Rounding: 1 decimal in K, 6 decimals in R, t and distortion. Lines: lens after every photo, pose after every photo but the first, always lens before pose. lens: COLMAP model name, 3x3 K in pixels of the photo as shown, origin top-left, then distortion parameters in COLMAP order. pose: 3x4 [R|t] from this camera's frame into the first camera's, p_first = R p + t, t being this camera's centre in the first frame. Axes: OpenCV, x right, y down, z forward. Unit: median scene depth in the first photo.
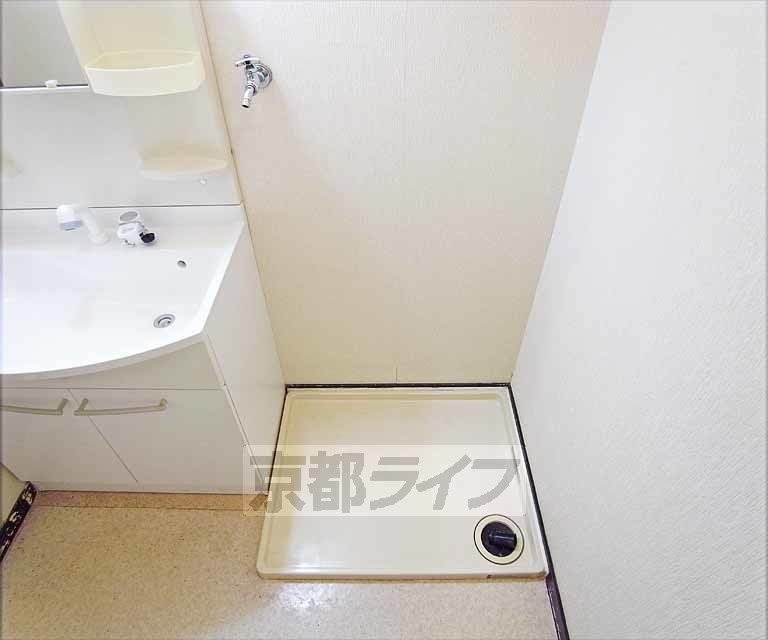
lens RADIAL K [[470.1, 0, 380.4], [0, 470.1, 322.8], [0, 0, 1]] dist [-0.050064, 0.000864]
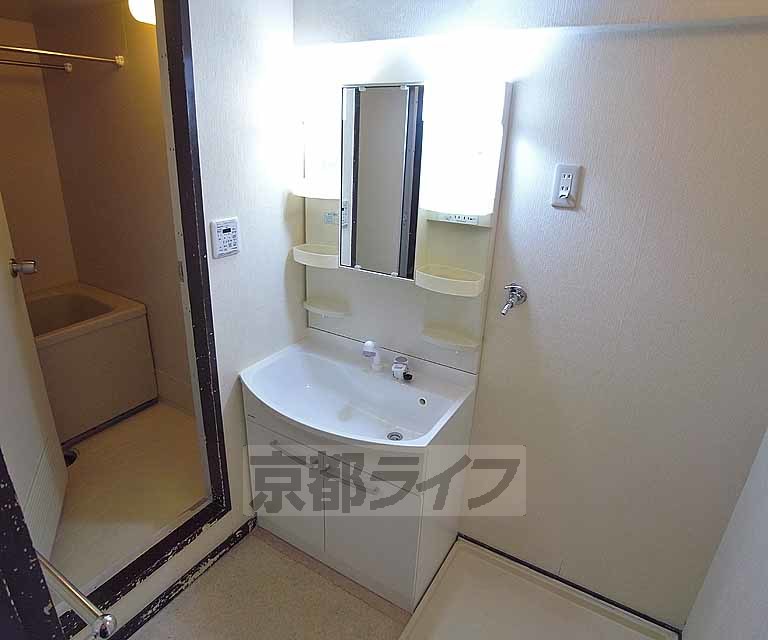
lens RADIAL K [[470.1, 0, 382.0], [0, 470.1, 314.1], [0, 0, 1]] dist [-0.050064, 0.000864]
pose [[0.859717, 0.218732, -0.461565, 0.061139], [-0.384273, 0.872297, -0.302377, 0.121111], [0.336482, 0.437326, 0.833982, -0.336858]]
